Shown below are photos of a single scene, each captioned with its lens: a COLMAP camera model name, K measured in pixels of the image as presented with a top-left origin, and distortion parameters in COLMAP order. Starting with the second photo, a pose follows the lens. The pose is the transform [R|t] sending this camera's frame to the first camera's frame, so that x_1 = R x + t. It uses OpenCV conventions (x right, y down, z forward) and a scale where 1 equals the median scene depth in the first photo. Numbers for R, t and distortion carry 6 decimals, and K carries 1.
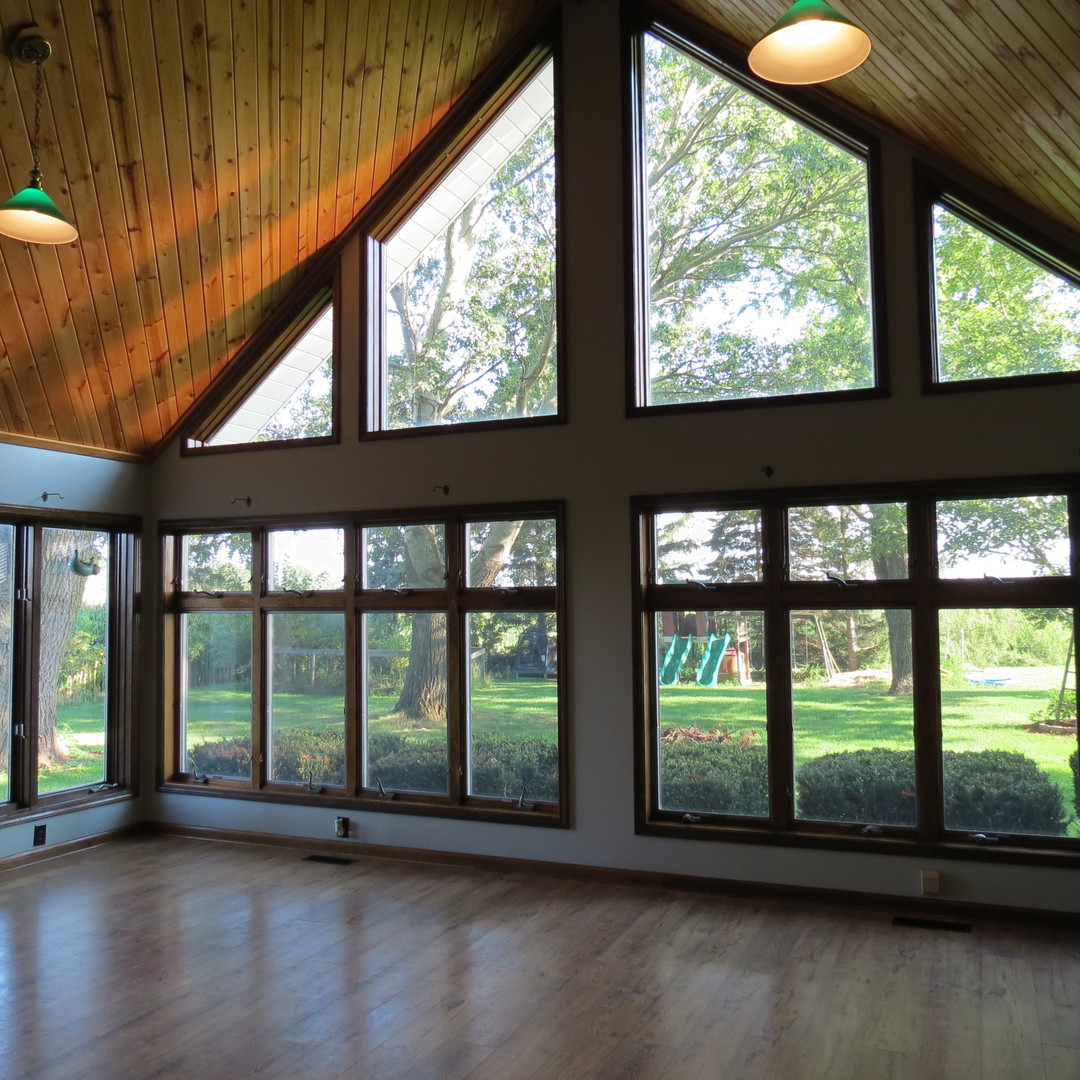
lens RADIAL K [[1027.2, 0, 540.3], [0, 1027.2, 543.0], [0, 0, 1]] dist [-0.026549, 0.000000]
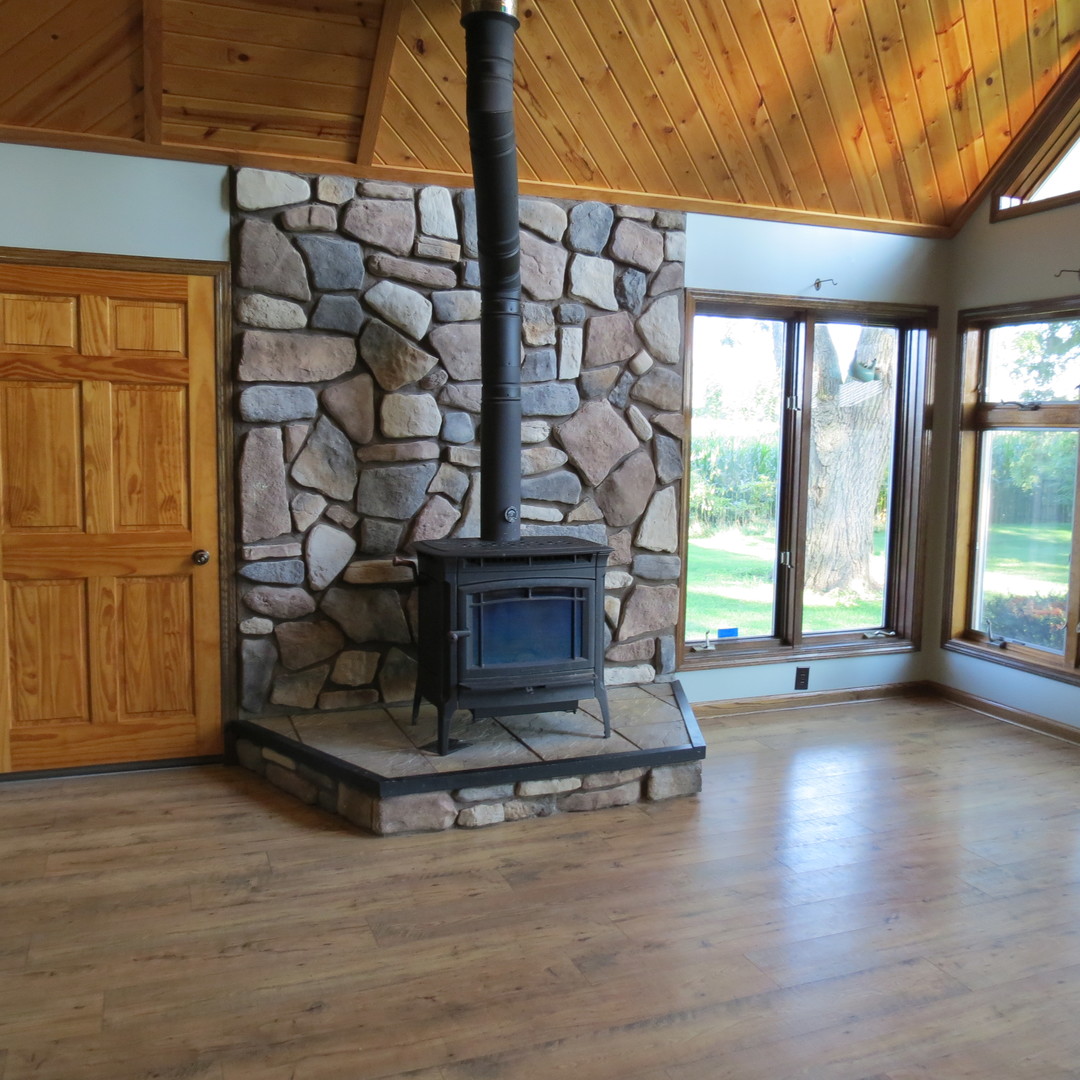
lens RADIAL K [[1027.2, 0, 544.0], [0, 1027.2, 543.6], [0, 0, 1]] dist [-0.026549, 0.000000]
pose [[0.710144, 0.093798, -0.697780, -0.039706], [0.022271, 0.987597, 0.155421, 0.027185], [0.703704, -0.125911, 0.699247, 0.222717]]
